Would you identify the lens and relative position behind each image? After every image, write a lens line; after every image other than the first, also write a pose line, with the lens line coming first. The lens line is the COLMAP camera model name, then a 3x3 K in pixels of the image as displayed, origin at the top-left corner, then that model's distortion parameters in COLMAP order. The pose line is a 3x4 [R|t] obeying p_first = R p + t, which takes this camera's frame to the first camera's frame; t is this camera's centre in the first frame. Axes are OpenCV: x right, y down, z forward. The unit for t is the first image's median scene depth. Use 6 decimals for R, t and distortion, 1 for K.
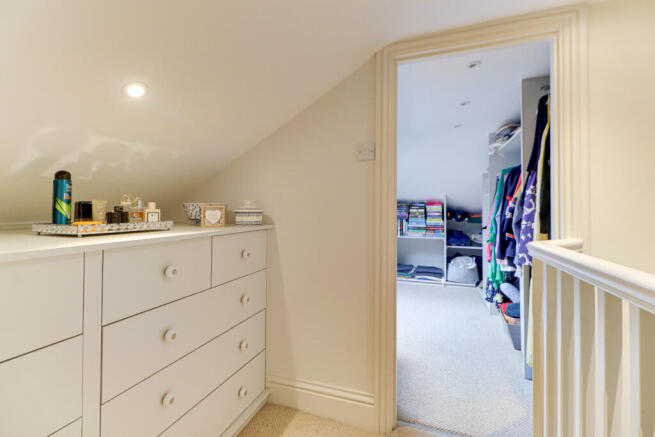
lens RADIAL K [[295.2, 0, 328.2], [0, 295.2, 215.2], [0, 0, 1]] dist [-0.004664, -0.000646]
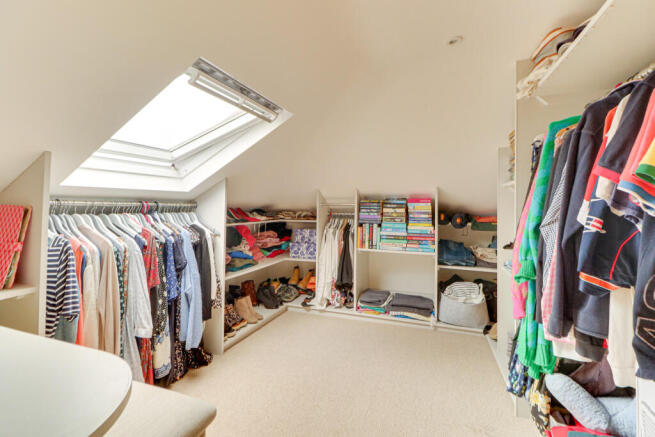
lens RADIAL K [[295.2, 0, 326.2], [0, 295.2, 215.8], [0, 0, 1]] dist [-0.004664, -0.000646]
pose [[0.999931, 0.006740, -0.009580, 0.161301], [-0.006719, 0.999975, 0.002279, -0.005121], [0.009595, -0.002214, 0.999952, 0.352585]]
